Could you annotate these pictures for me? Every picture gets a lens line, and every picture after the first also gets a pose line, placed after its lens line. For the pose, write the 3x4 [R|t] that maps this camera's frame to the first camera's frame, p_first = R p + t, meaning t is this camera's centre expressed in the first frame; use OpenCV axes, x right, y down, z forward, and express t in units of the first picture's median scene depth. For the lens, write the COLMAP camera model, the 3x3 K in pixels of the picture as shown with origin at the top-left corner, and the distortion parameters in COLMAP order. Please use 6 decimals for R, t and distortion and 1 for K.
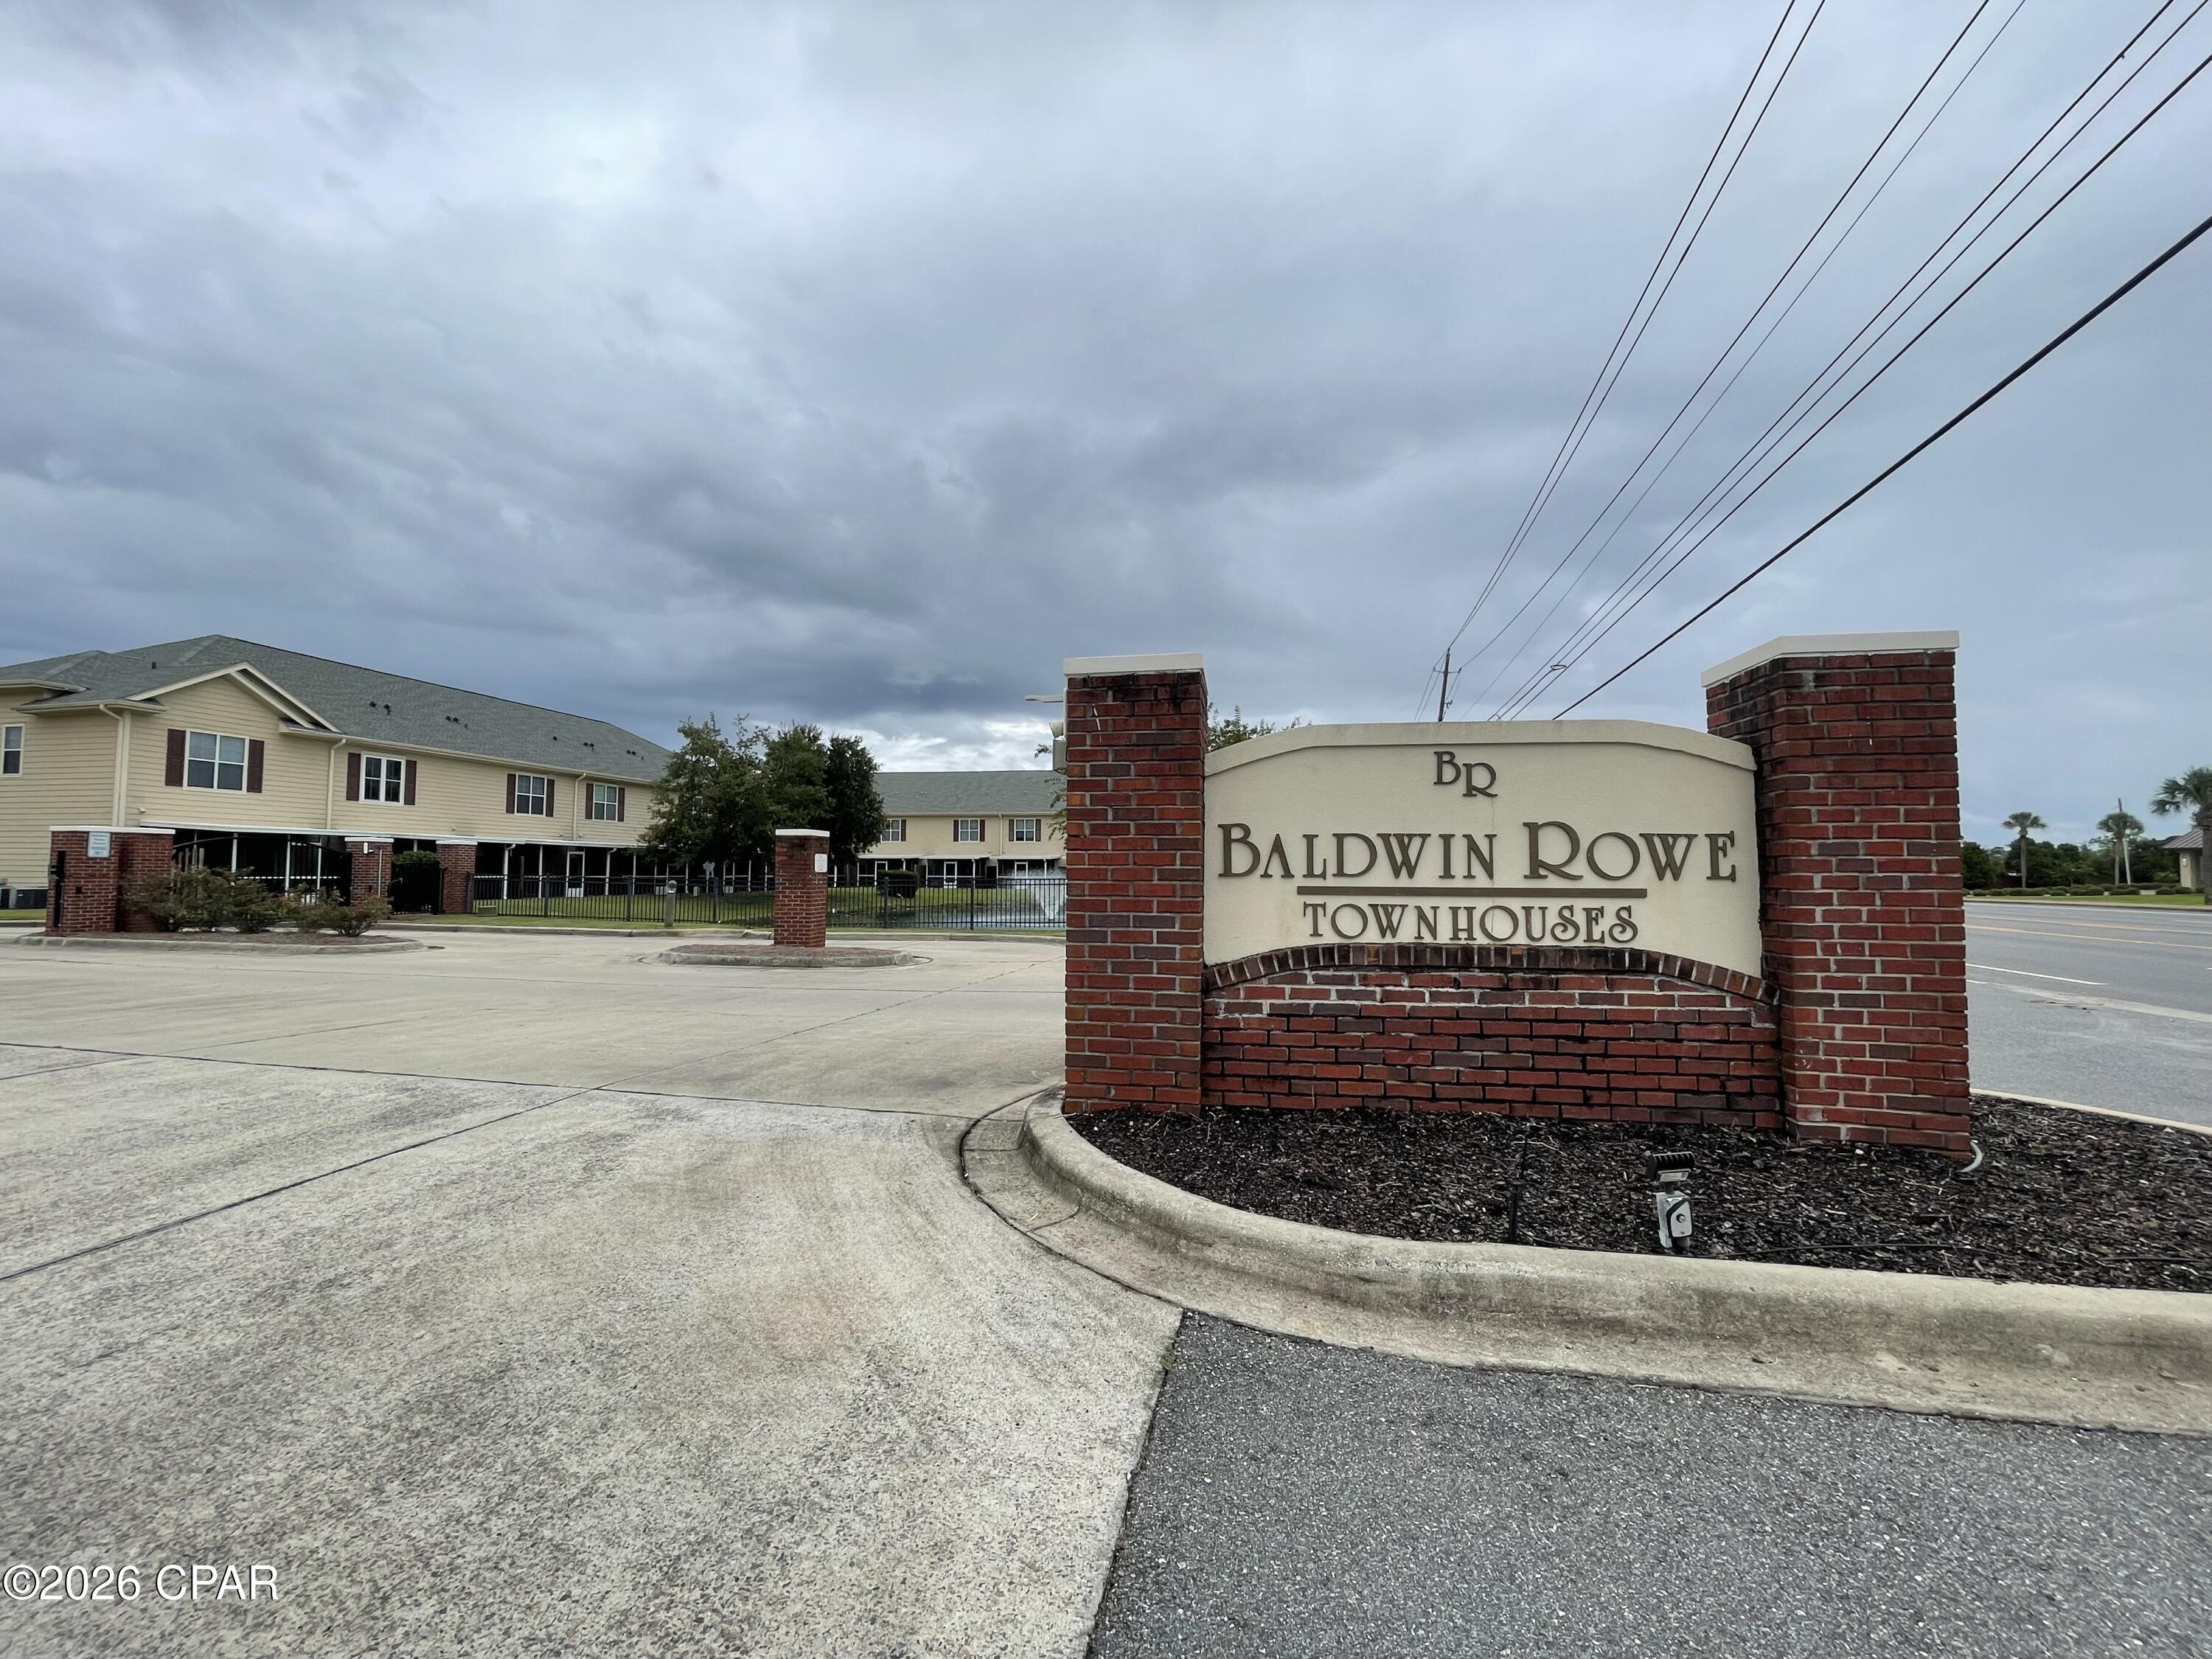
lens RADIAL K [[880.2, 0, 1106.0], [0, 880.2, 829.5], [0, 0, 1]] dist [0.000941, 0.000086]
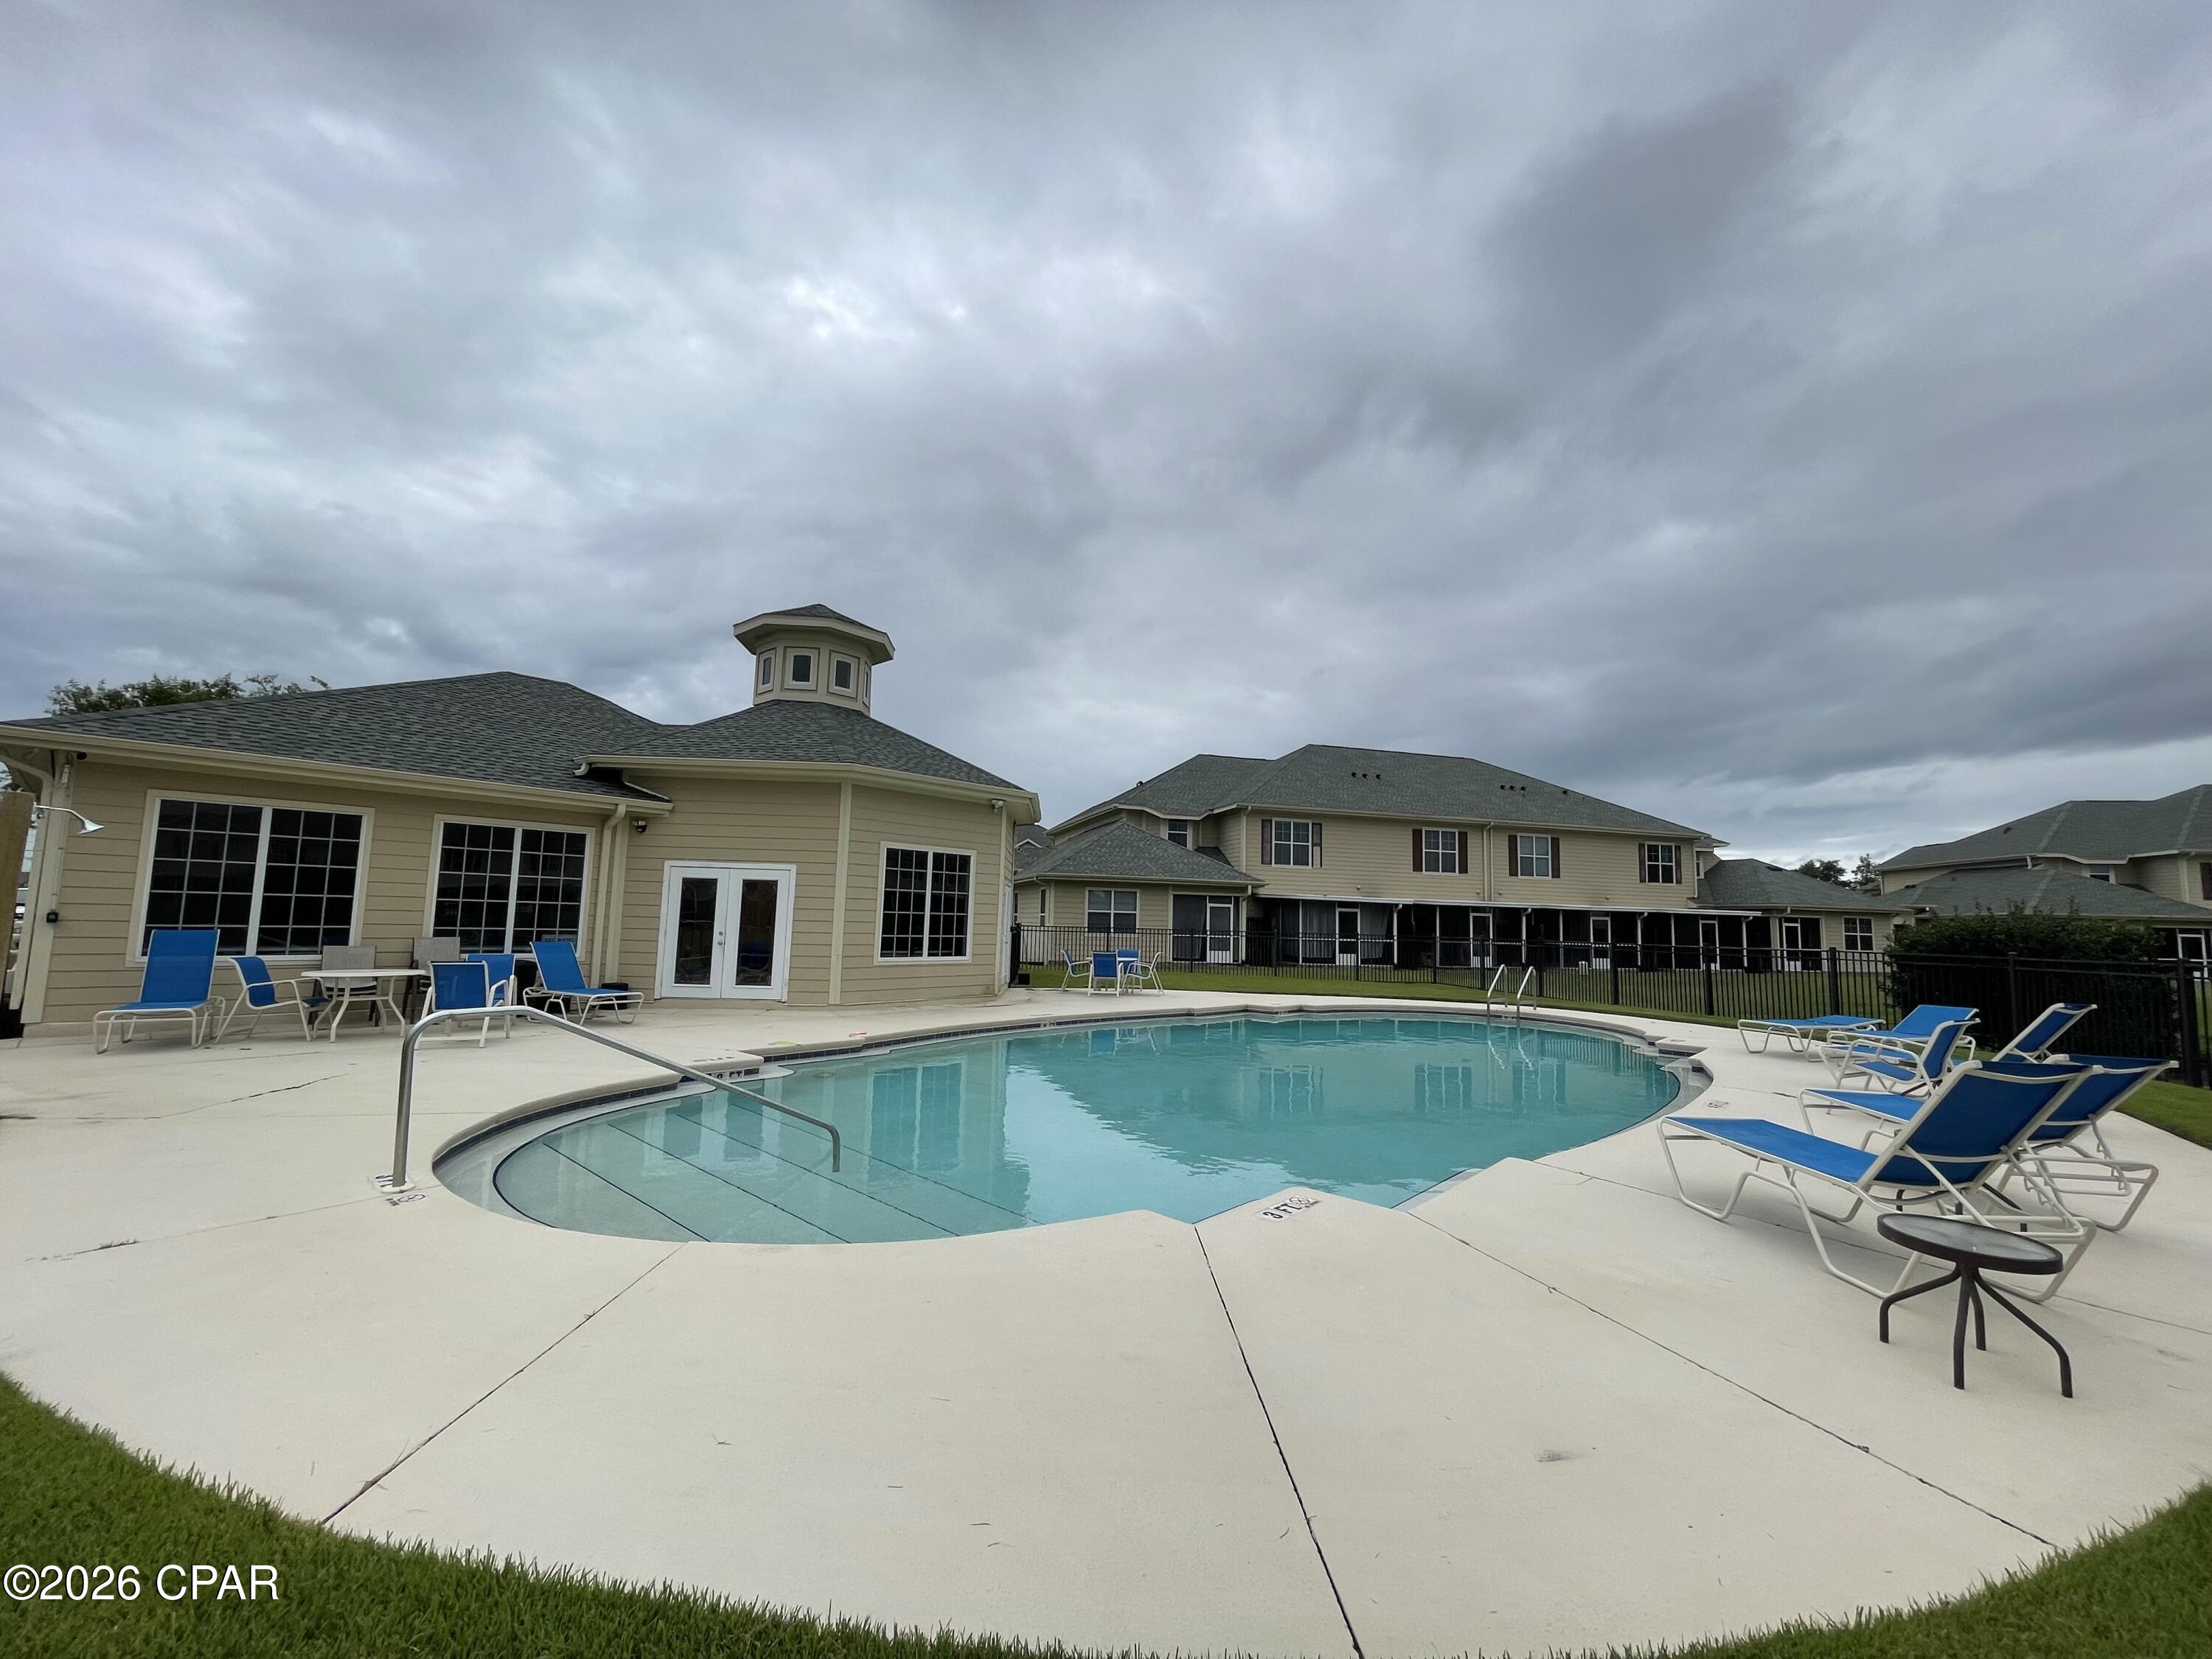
lens RADIAL K [[880.2, 0, 1106.0], [0, 880.2, 829.5], [0, 0, 1]] dist [0.000941, 0.000086]
pose [[0.412189, -0.087760, -0.906862, 0.031294], [0.016906, 0.995915, -0.088694, 0.011114], [0.910941, 0.021227, 0.411990, 0.249967]]
